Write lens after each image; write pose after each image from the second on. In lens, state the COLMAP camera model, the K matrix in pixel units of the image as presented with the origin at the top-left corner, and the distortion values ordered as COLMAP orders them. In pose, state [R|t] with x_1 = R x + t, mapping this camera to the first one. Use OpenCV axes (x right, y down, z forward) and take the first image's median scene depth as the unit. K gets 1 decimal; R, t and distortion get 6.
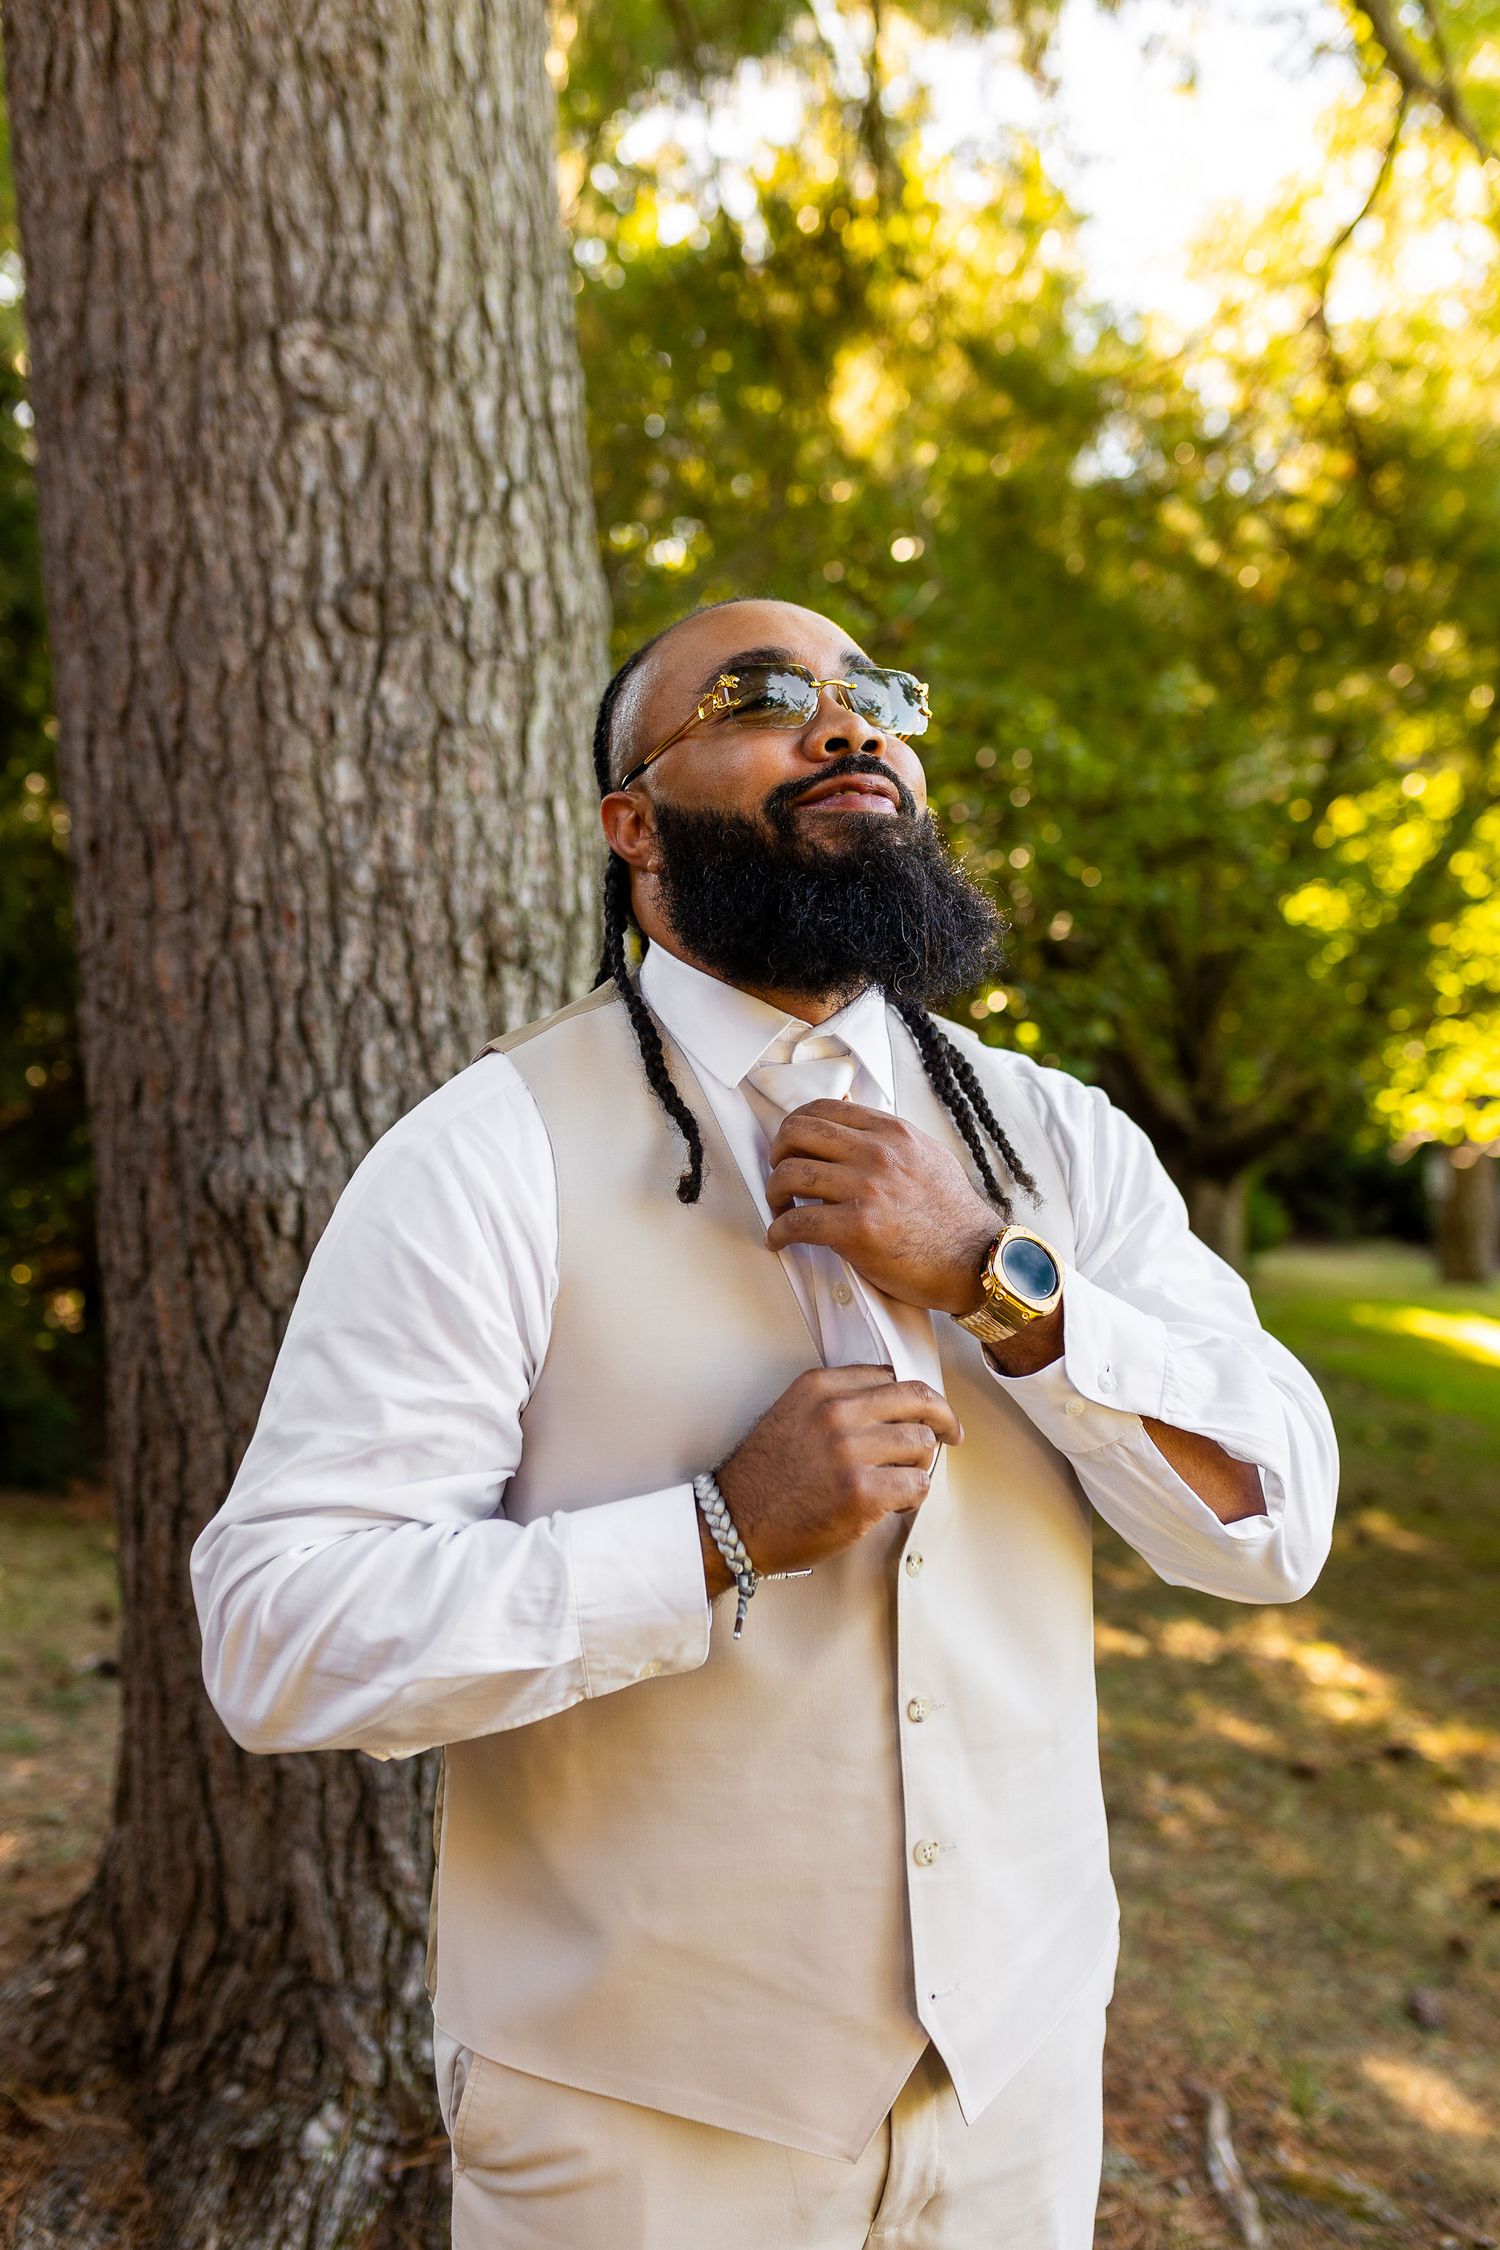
lens RADIAL K [[2149.1, 0, 742.3], [0, 2149.1, 1131.6], [0, 0, 1]] dist [0.007503, -0.011081]
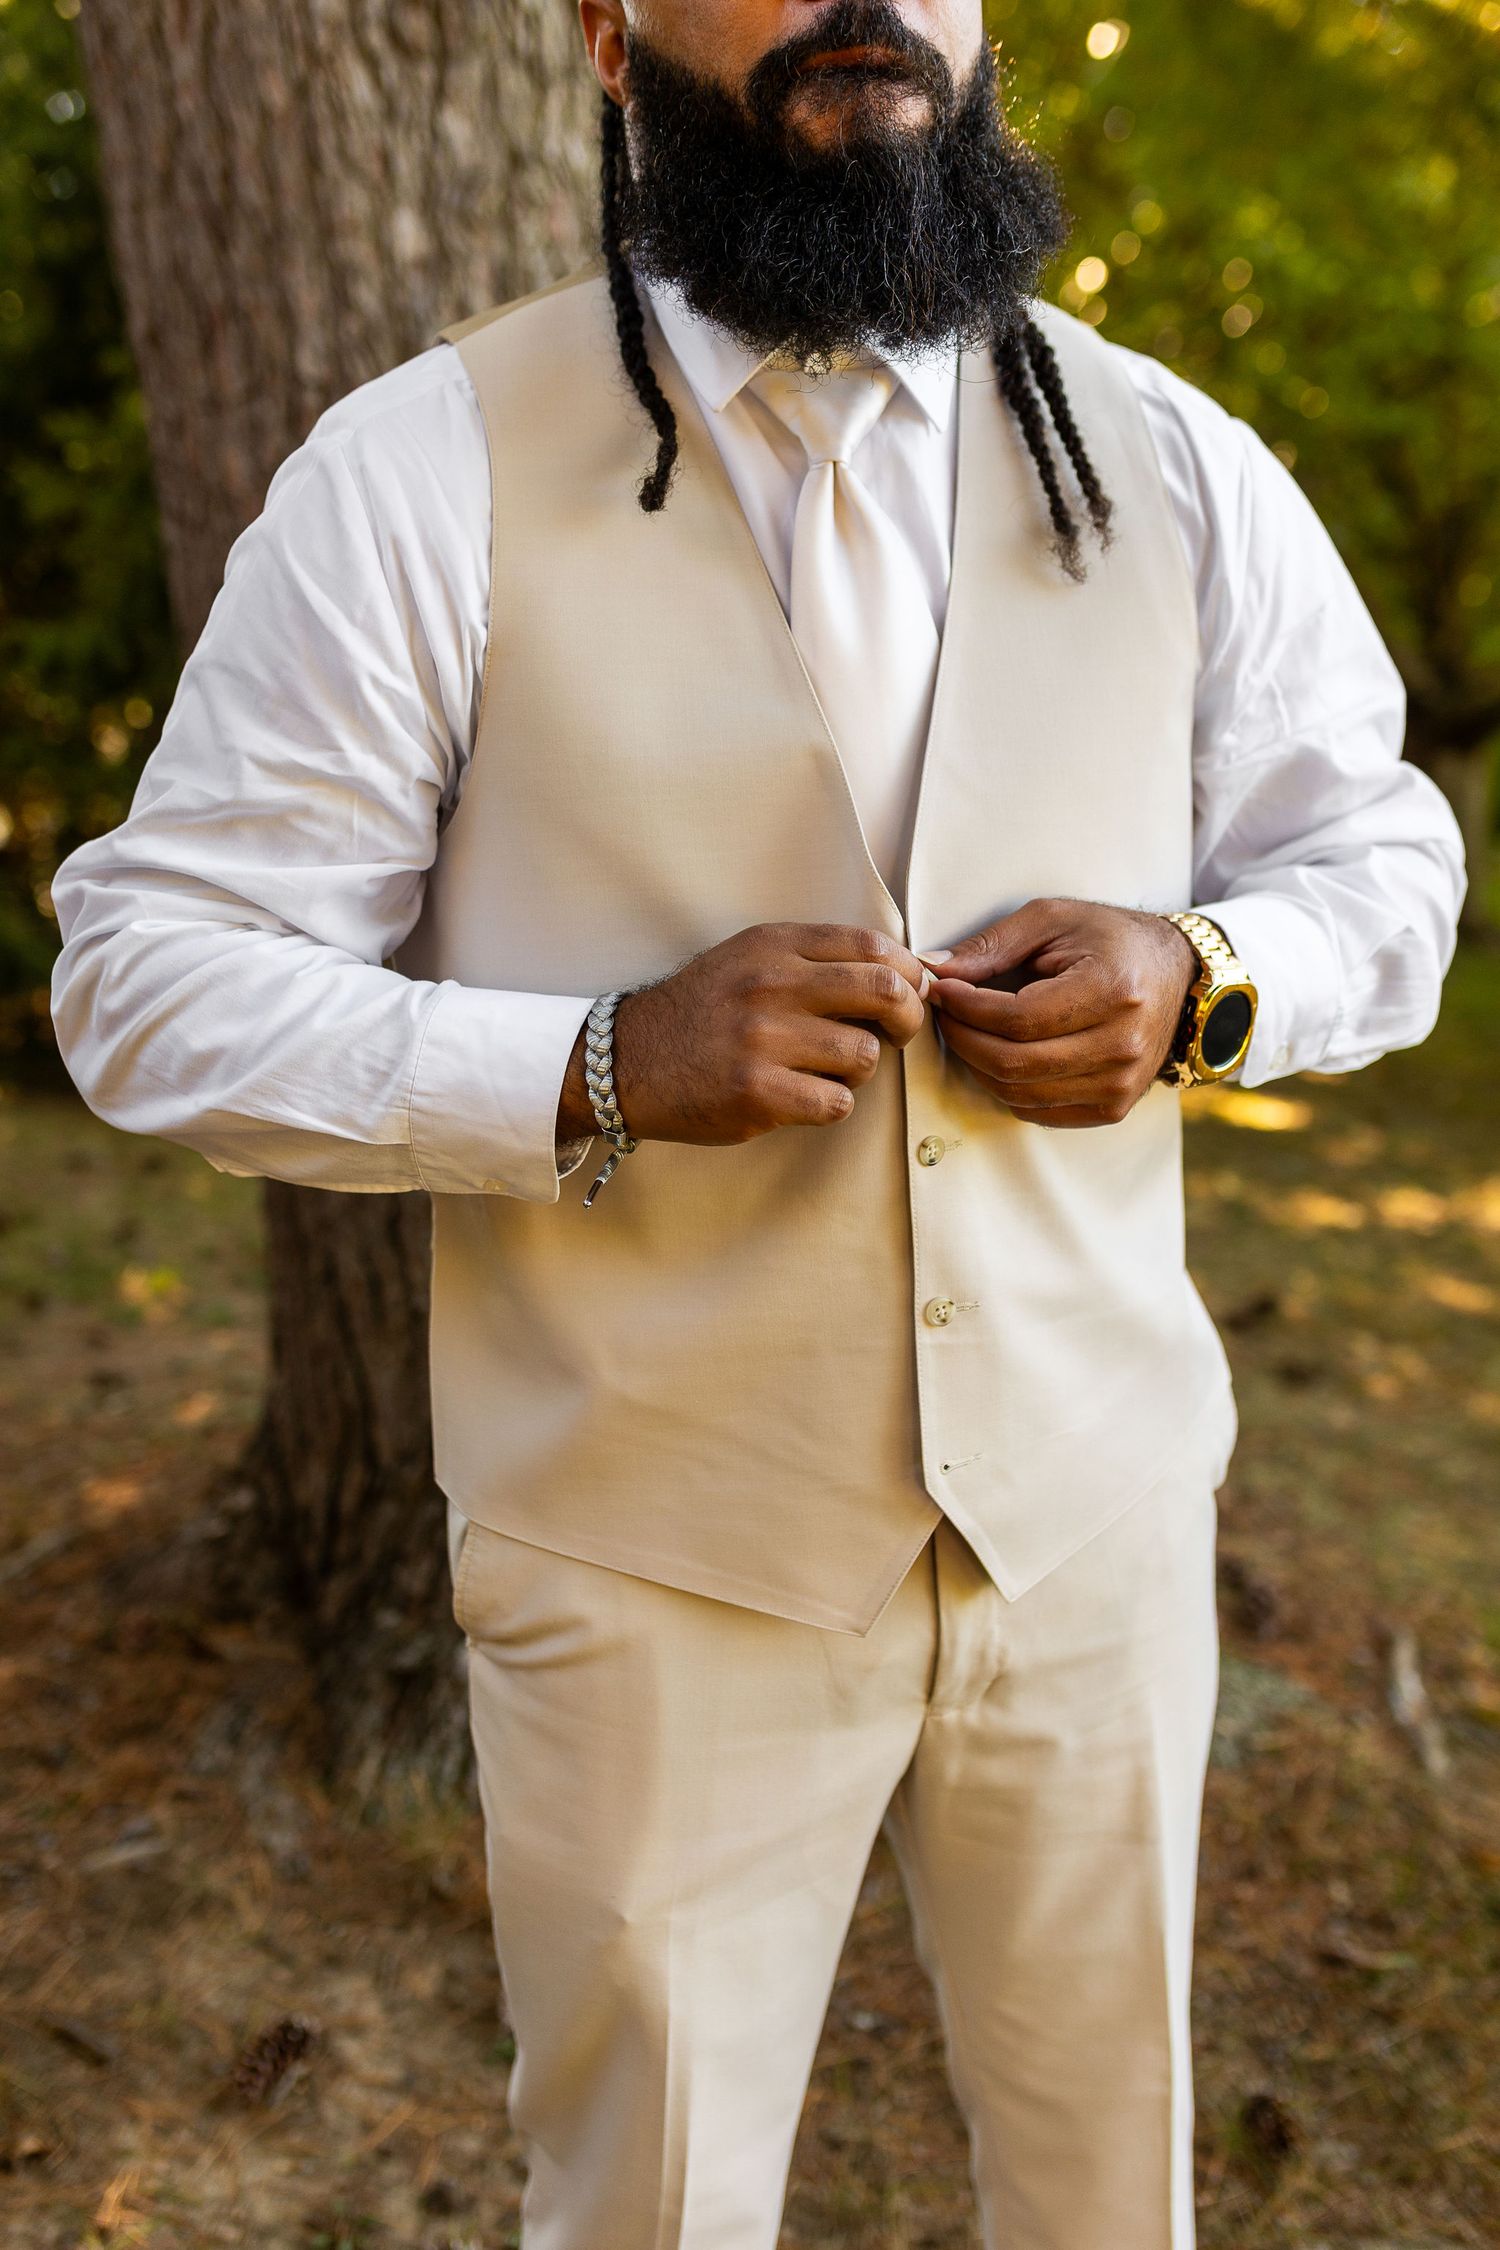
lens RADIAL K [[2149.1, 0, 742.3], [0, 2149.1, 1131.6], [0, 0, 1]] dist [0.007503, -0.011081]
pose [[0.993654, -0.022799, -0.110146, 0.042717], [0.041869, 0.983843, 0.174071, 0.053775], [0.104398, -0.177578, 0.978554, 0.073433]]
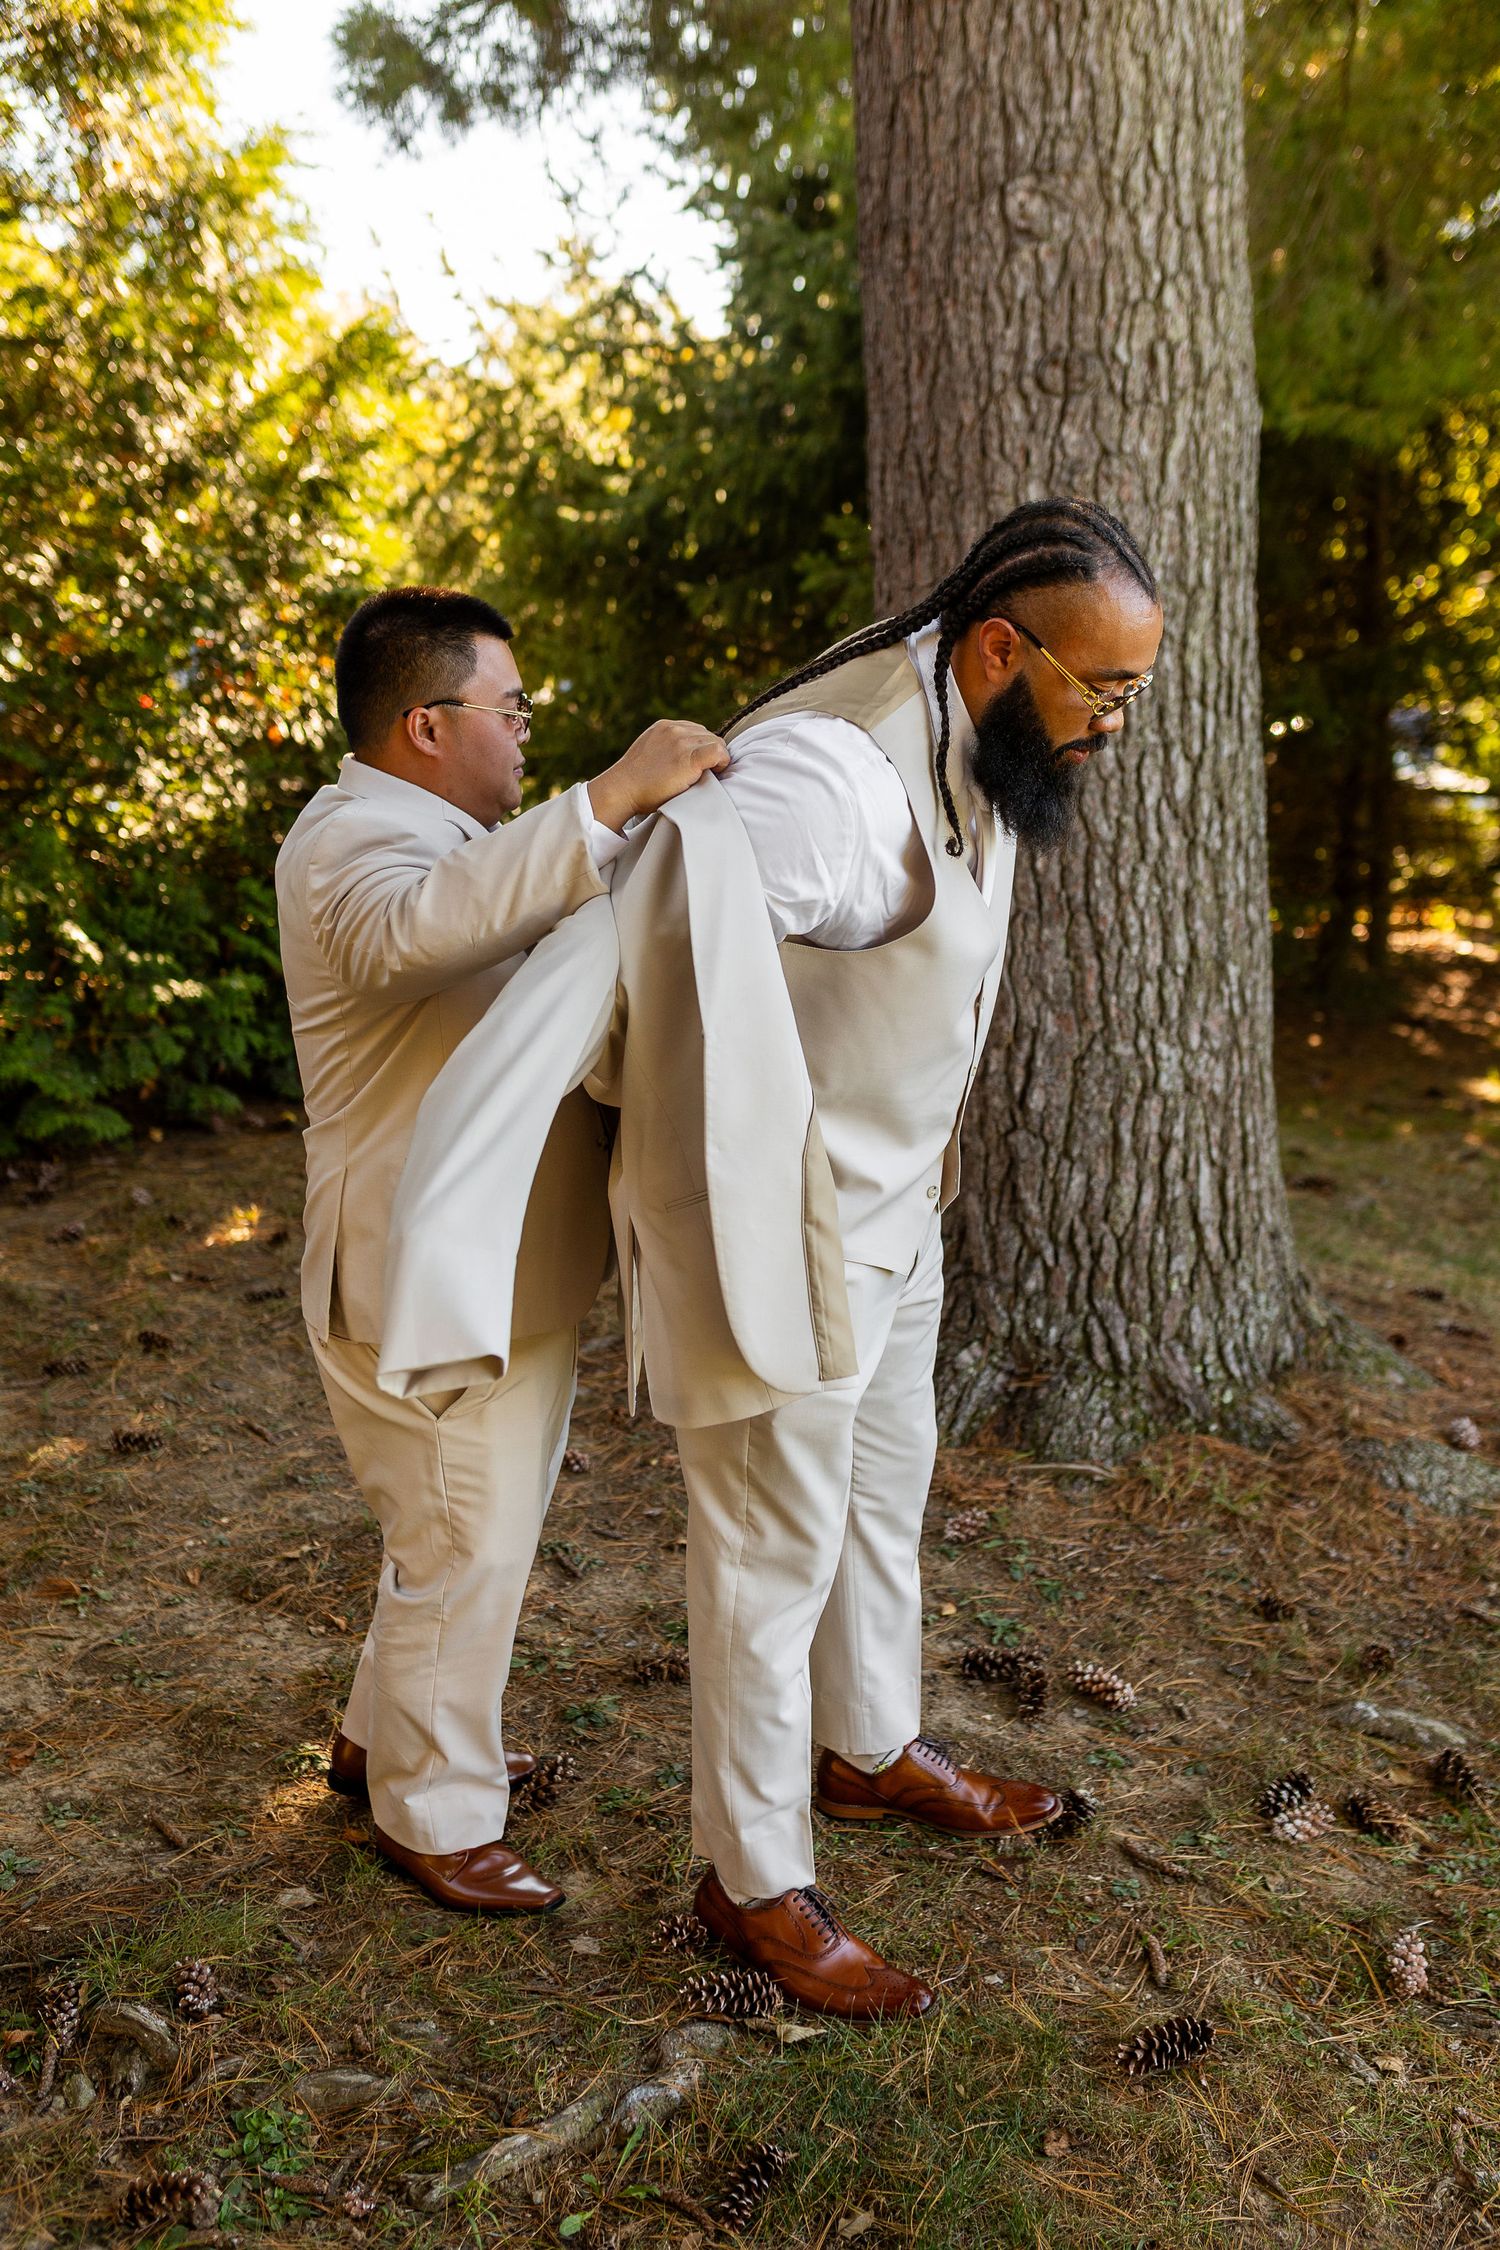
lens RADIAL K [[2149.1, 0, 742.3], [0, 2149.1, 1131.6], [0, 0, 1]] dist [0.007503, -0.011081]
pose [[0.905052, 0.098532, -0.413729, 0.293737], [-0.032713, 0.986039, 0.163271, 0.035207], [0.424041, -0.134234, 0.895640, -0.487901]]
